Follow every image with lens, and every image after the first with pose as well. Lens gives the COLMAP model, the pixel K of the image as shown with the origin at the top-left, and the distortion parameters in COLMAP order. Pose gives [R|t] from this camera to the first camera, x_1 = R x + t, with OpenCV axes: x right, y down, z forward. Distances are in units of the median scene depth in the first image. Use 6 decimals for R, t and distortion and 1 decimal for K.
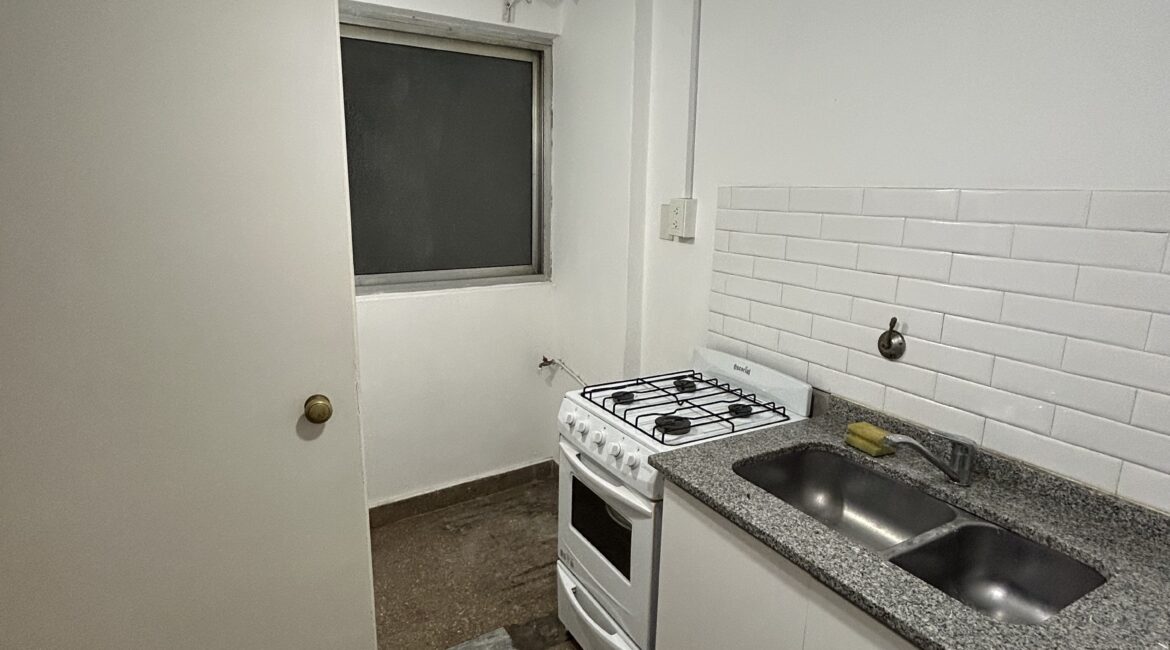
lens RADIAL K [[630.0, 0, 585.4], [0, 630.0, 323.0], [0, 0, 1]] dist [-0.006890, 0.007391]
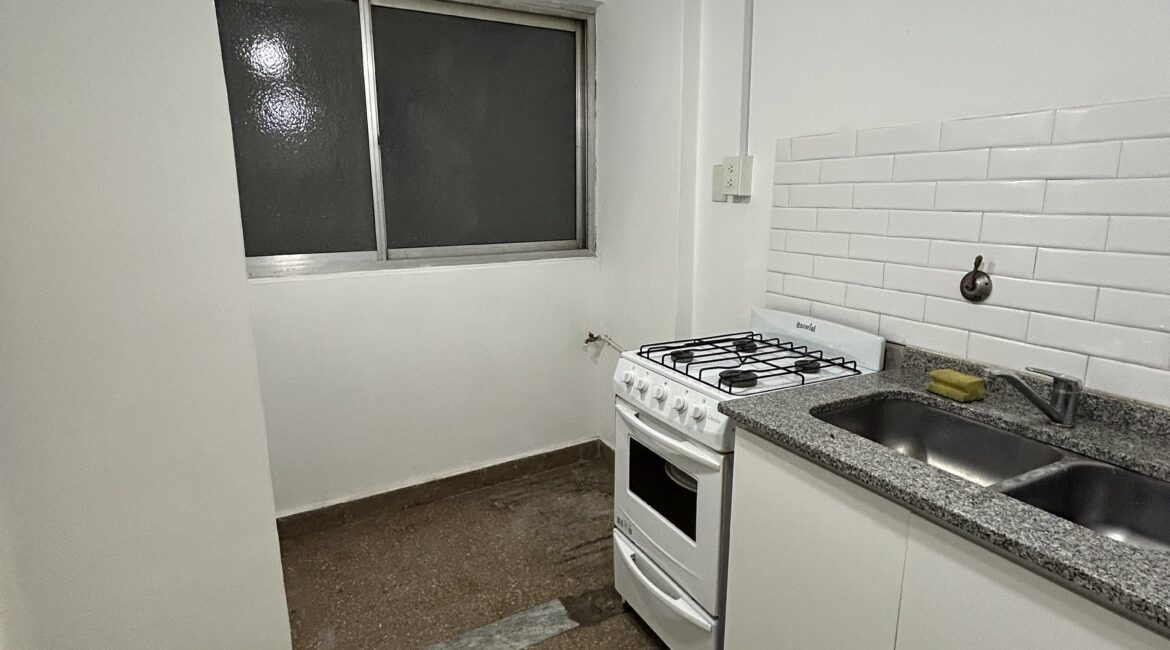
lens RADIAL K [[630.0, 0, 585.4], [0, 630.0, 323.0], [0, 0, 1]] dist [-0.006890, 0.007391]
pose [[0.998732, -0.012485, -0.048774, -0.044857], [0.012148, 0.999900, -0.007196, 0.082505], [0.048859, 0.006595, 0.998784, 0.035685]]
